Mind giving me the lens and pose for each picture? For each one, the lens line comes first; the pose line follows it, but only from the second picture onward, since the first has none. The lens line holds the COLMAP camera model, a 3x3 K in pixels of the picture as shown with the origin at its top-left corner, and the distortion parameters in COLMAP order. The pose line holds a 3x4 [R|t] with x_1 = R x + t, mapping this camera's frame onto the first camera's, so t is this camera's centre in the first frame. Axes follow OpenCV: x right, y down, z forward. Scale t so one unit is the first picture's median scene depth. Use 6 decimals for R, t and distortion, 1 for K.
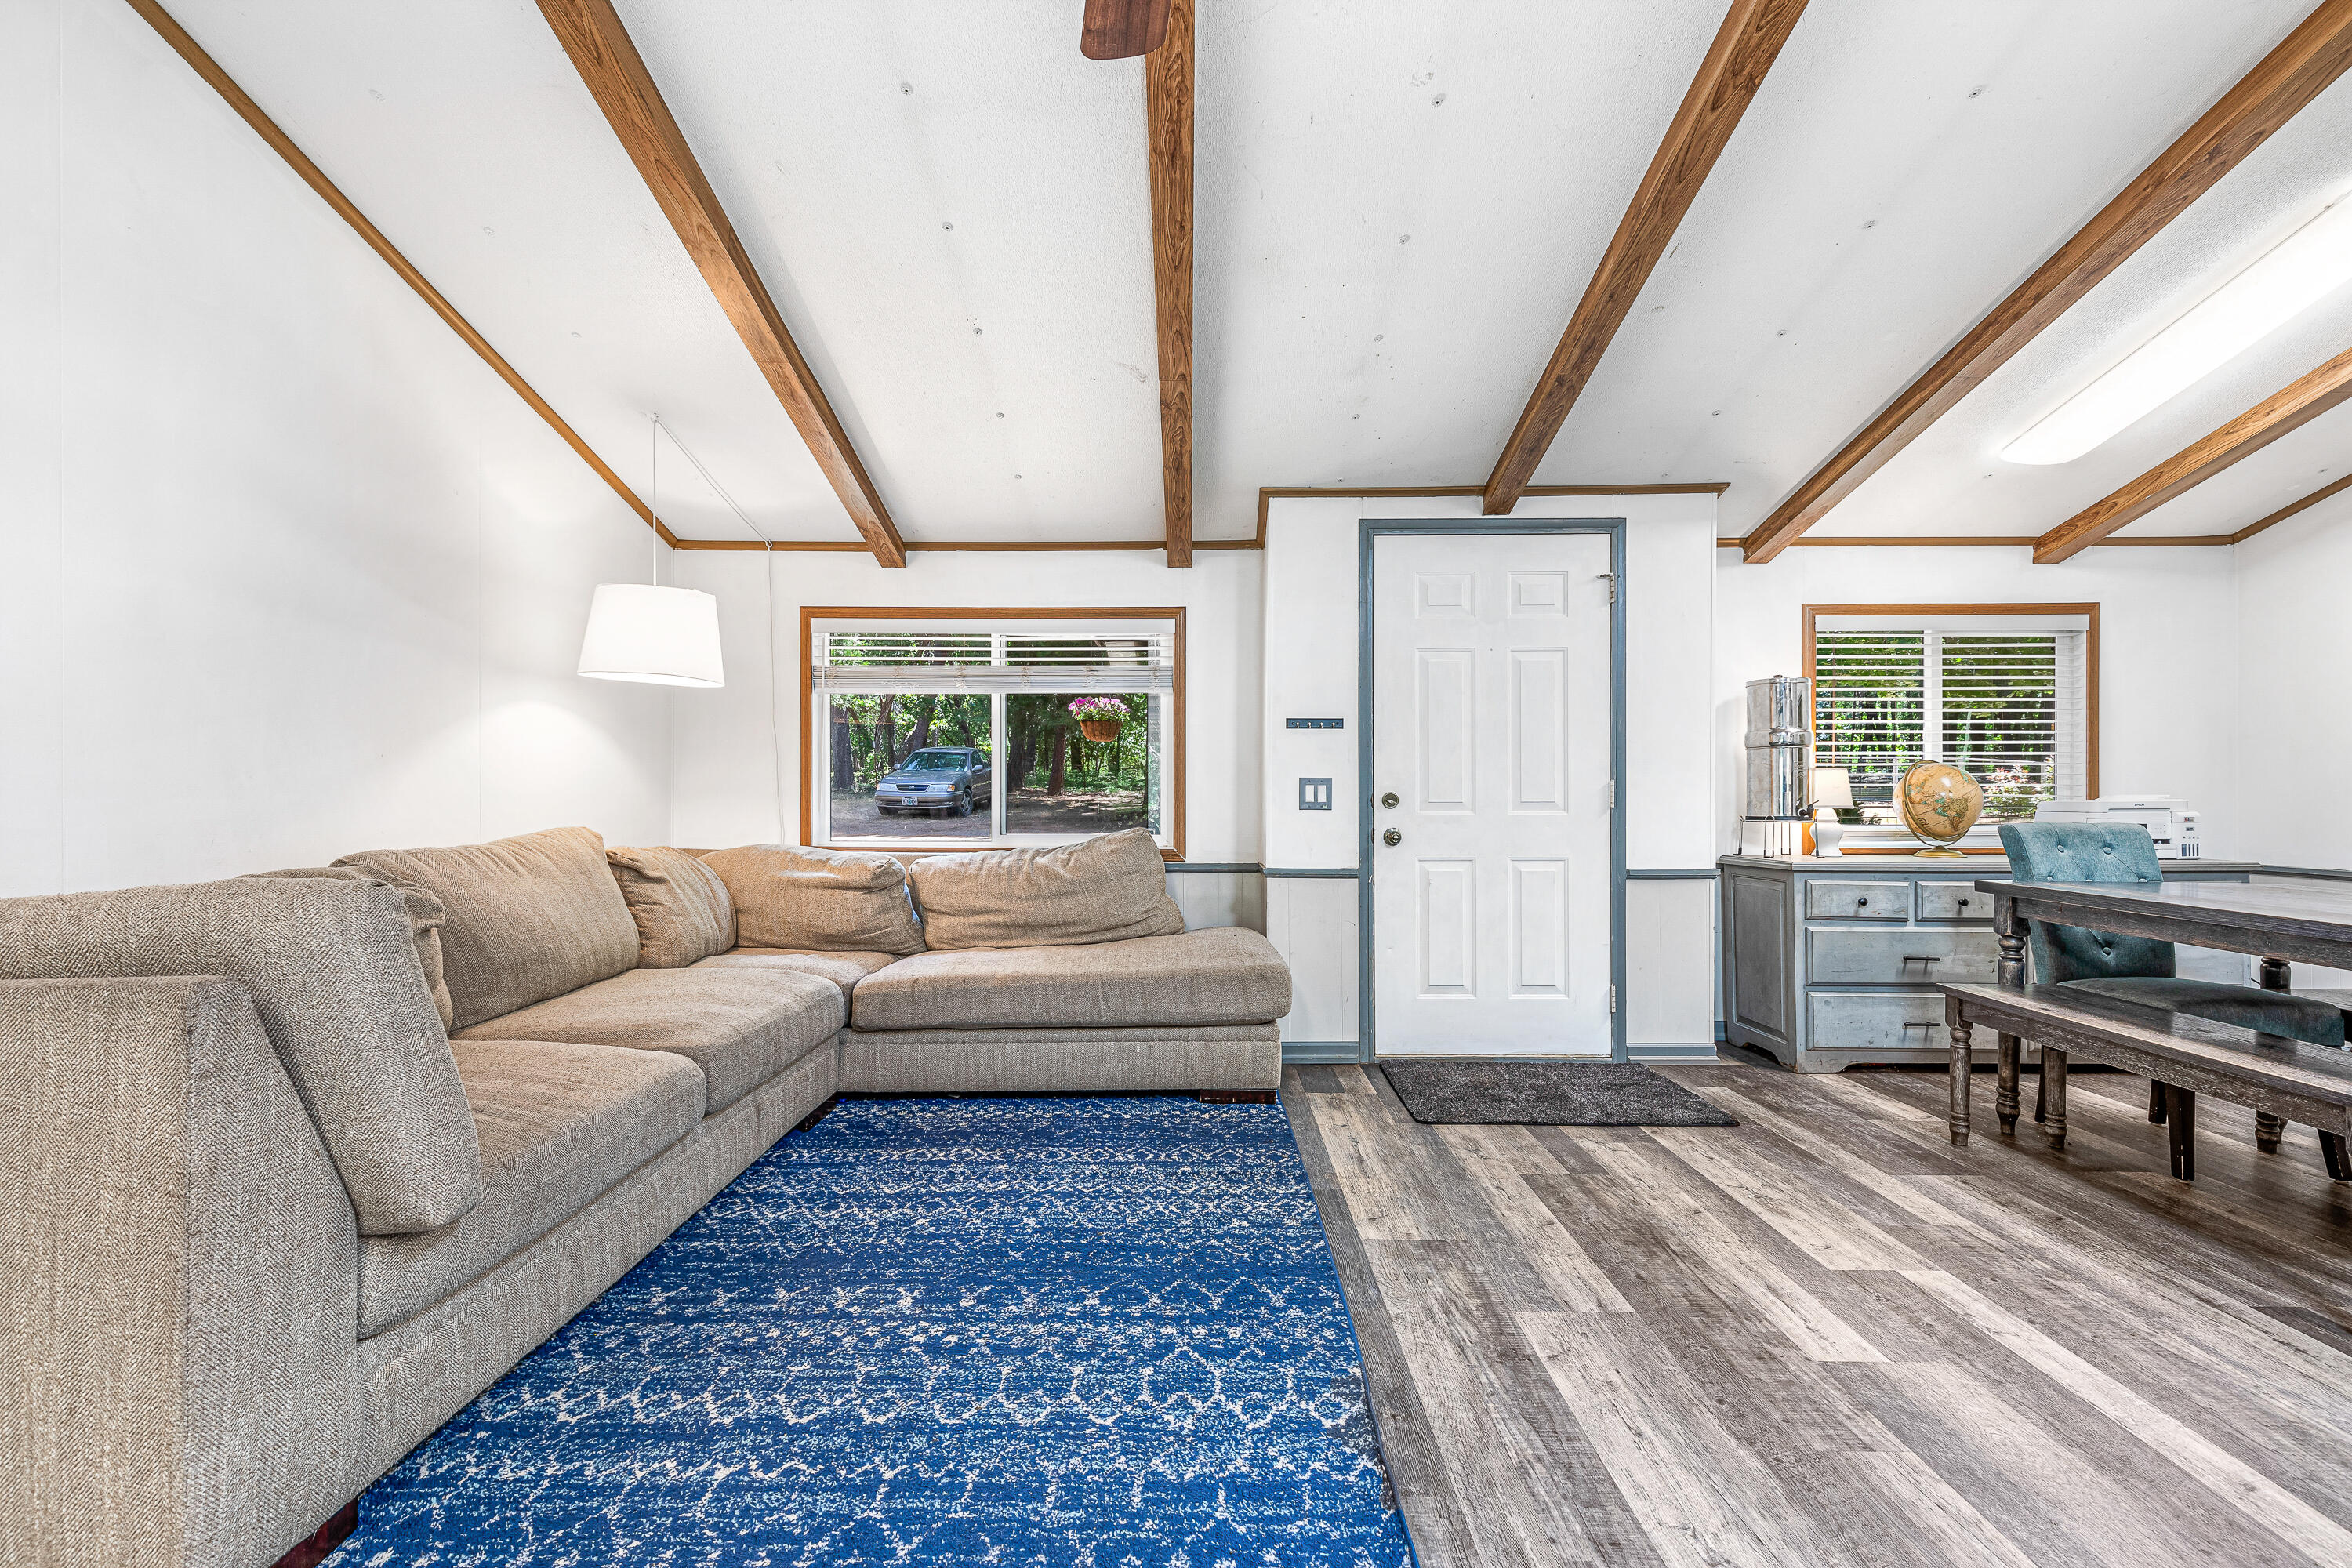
lens RADIAL K [[1058.5, 0, 1184.5], [0, 1058.5, 787.5], [0, 0, 1]] dist [0.007716, -0.000144]
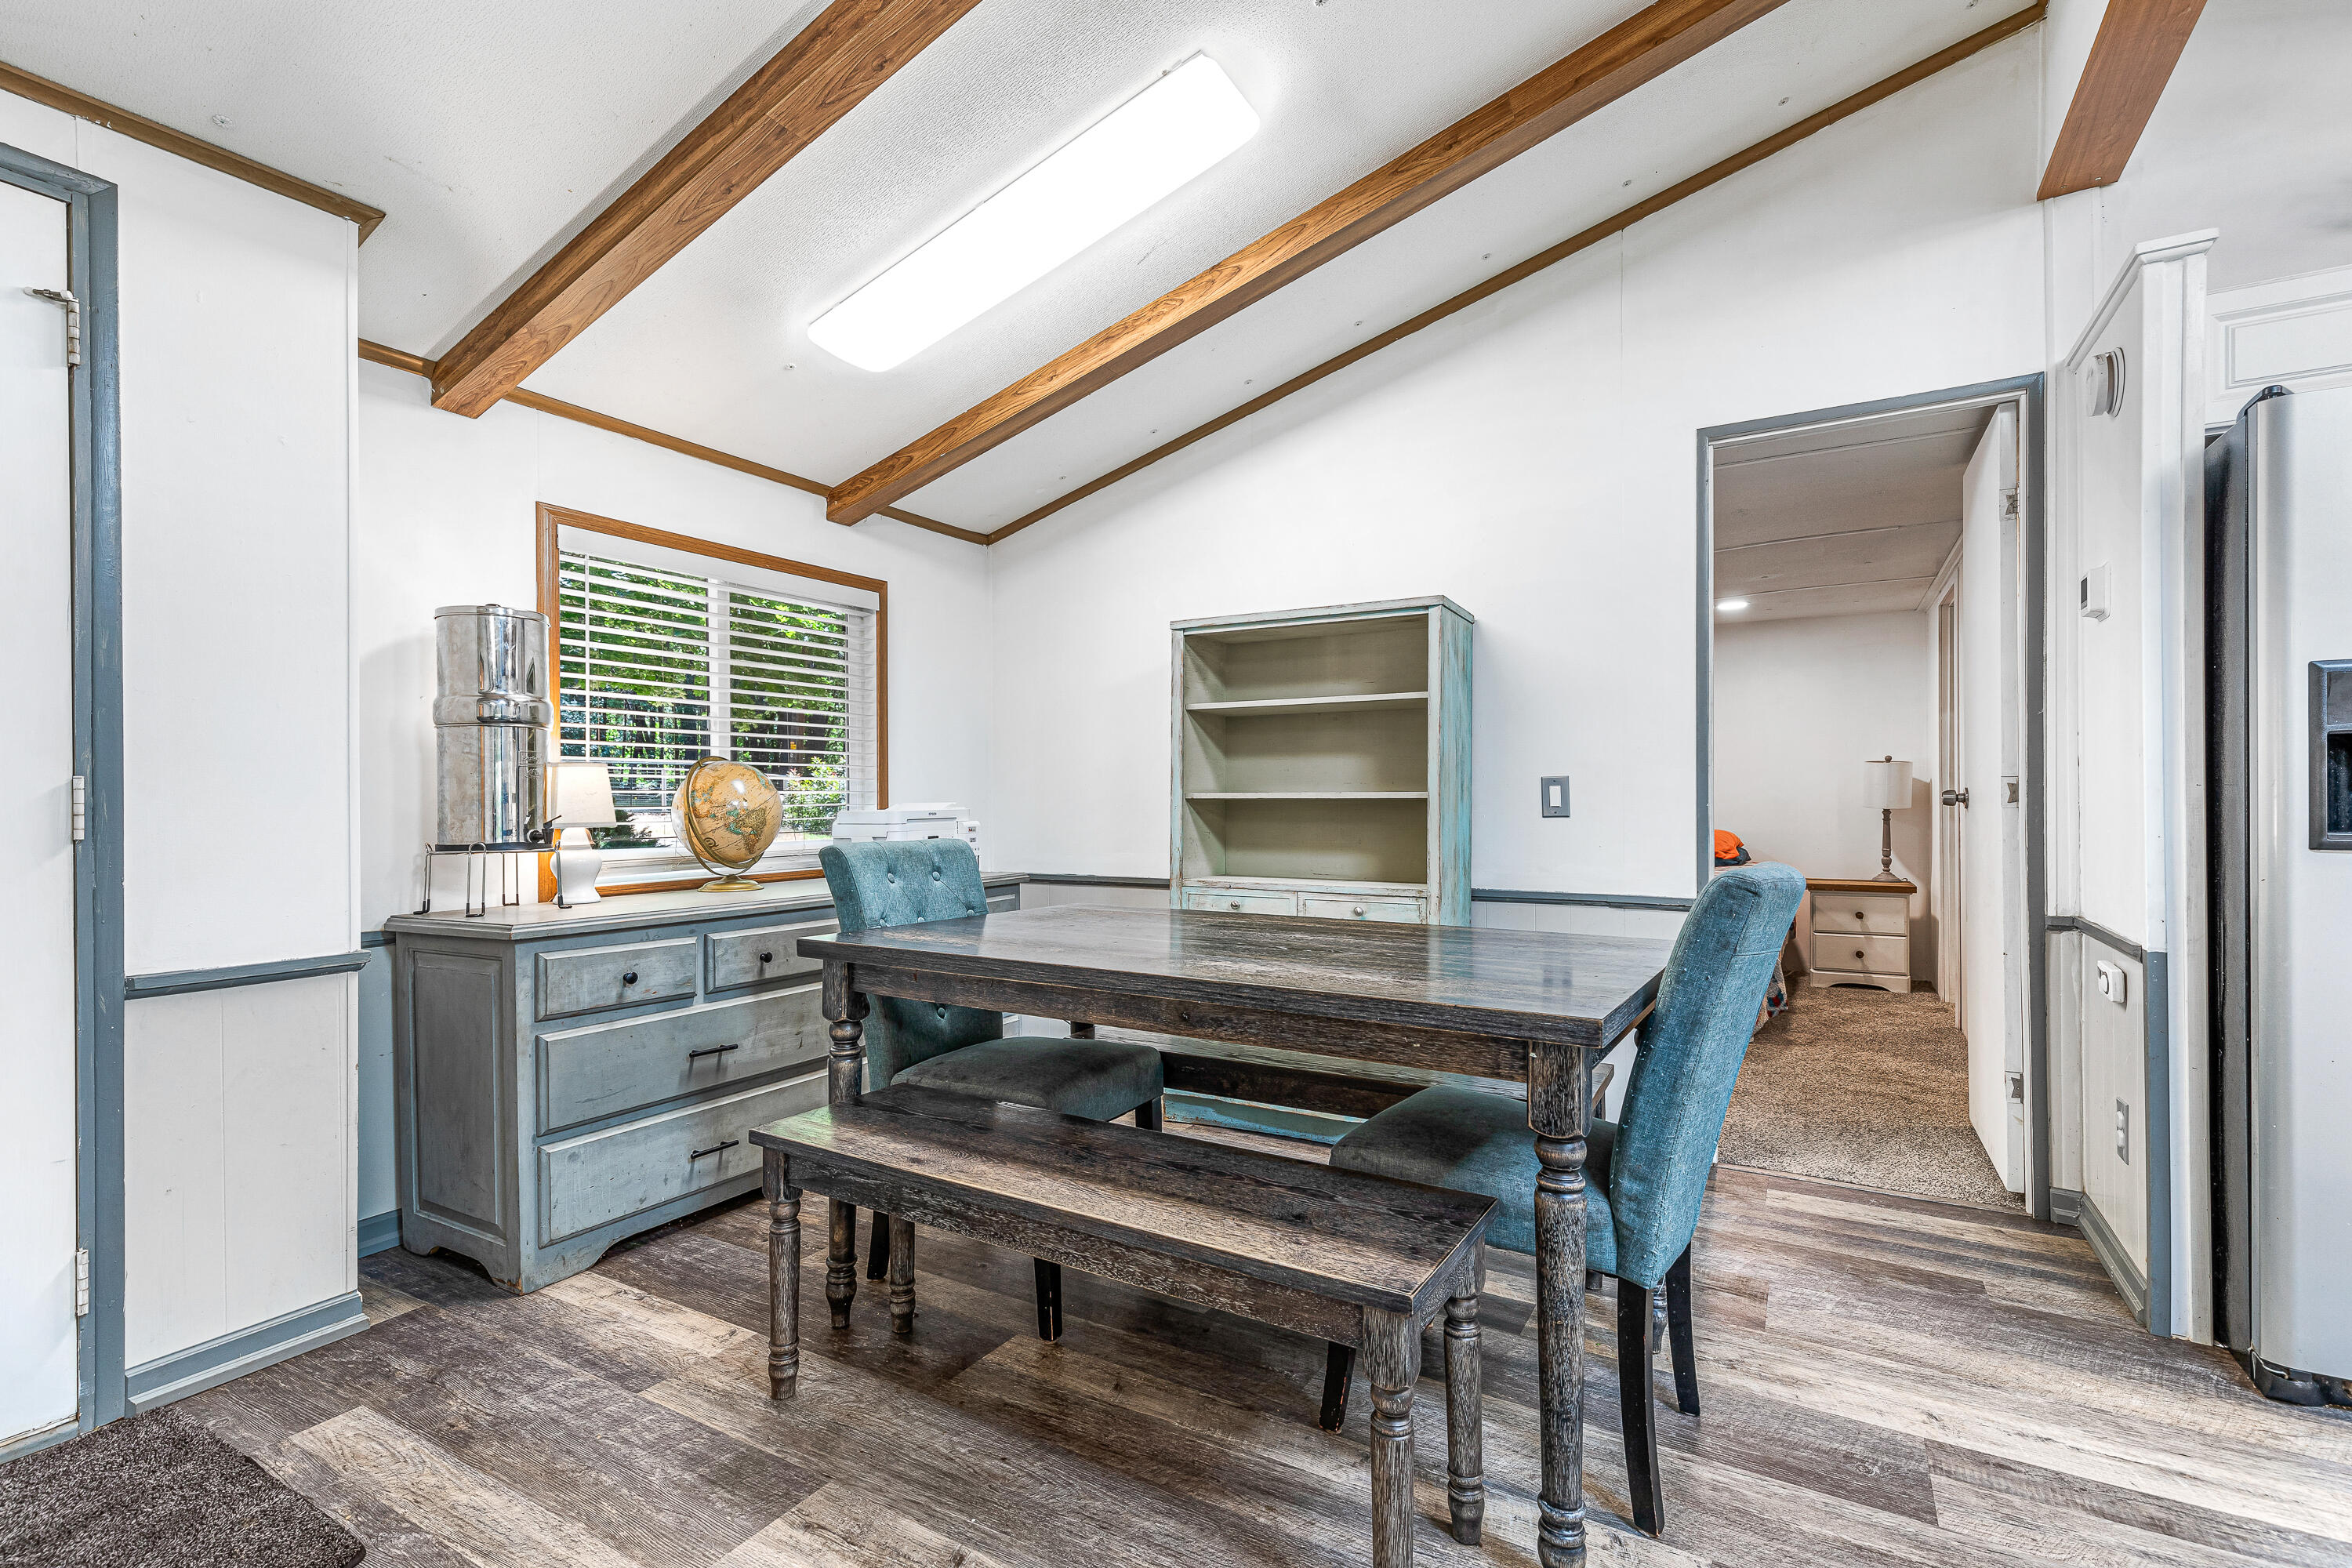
lens RADIAL K [[1064.9, 0, 1183.0], [0, 1064.9, 800.2], [0, 0, 1]] dist [0.007315, -0.000989]
pose [[0.502730, -0.004100, 0.864433, 0.264836], [0.002740, 0.999991, 0.003149, 0.002773], [-0.864439, 0.000786, 0.502737, 0.410766]]
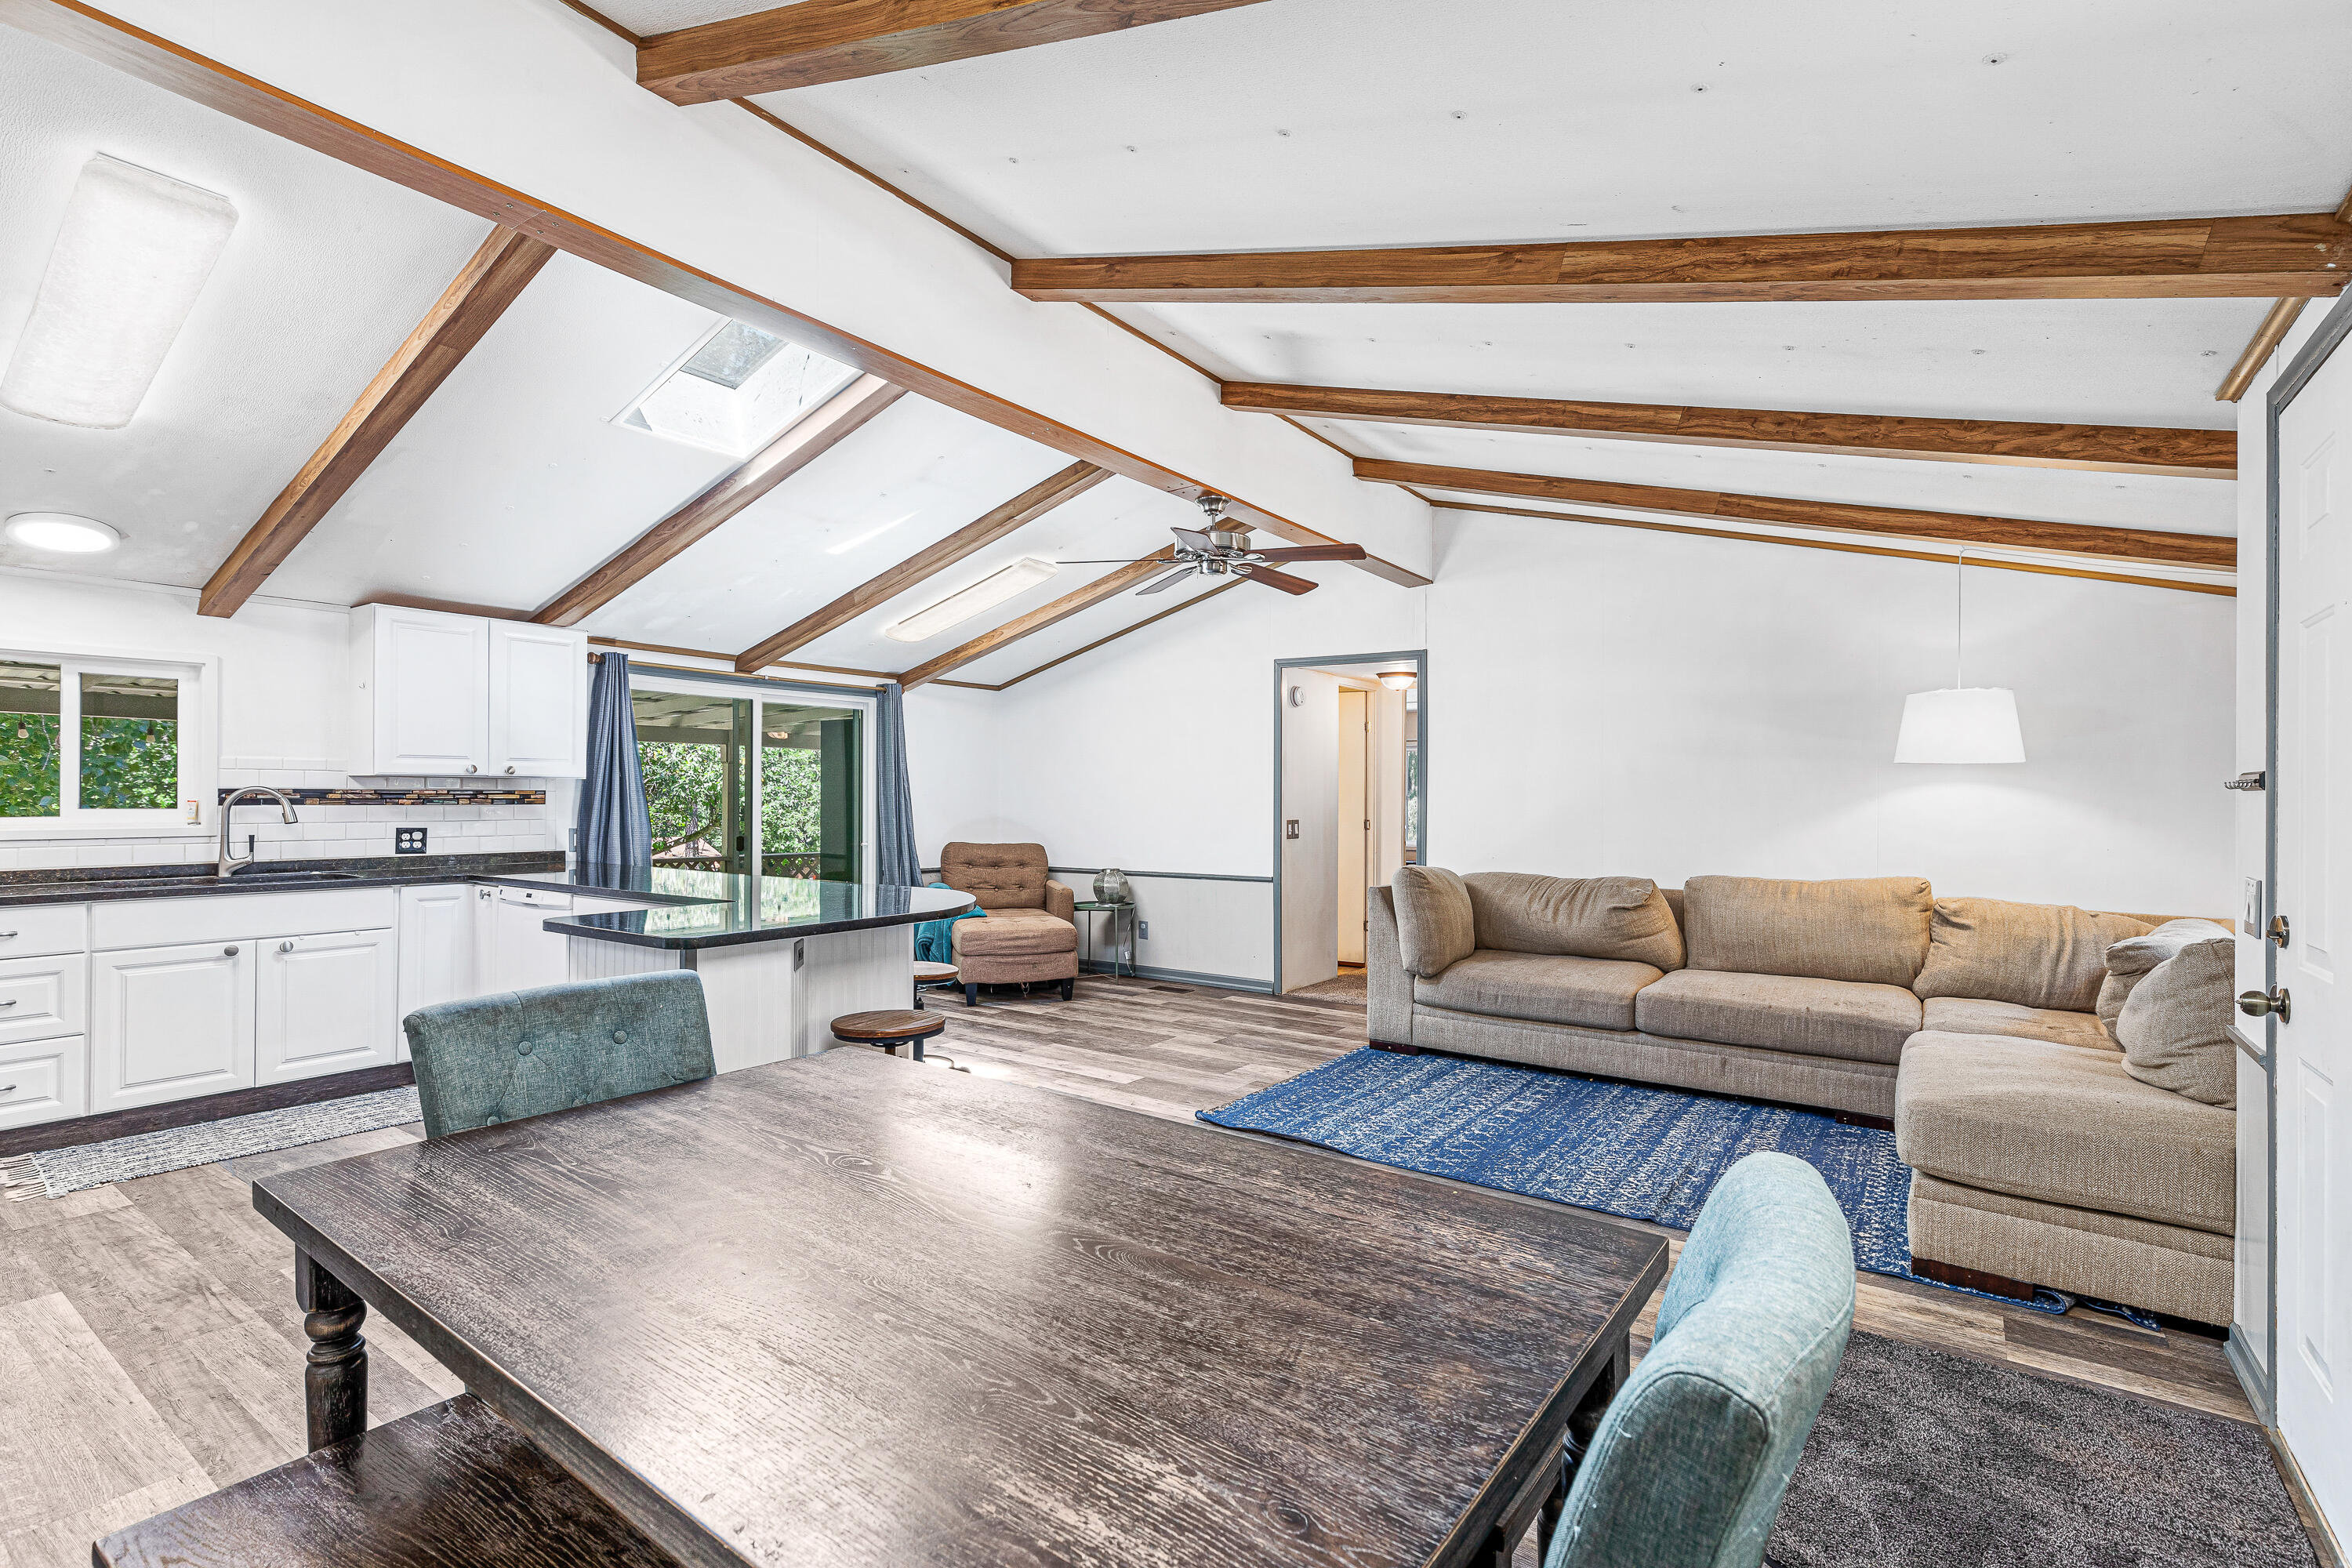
lens RADIAL K [[1075.5, 0, 1183.3], [0, 1075.5, 793.5], [0, 0, 1]] dist [0.008985, -0.000761]
pose [[-0.573847, -0.006078, -0.818940, 0.966495], [-0.002968, 0.999981, -0.005342, -0.052820], [0.818957, -0.000635, -0.573854, 0.913642]]
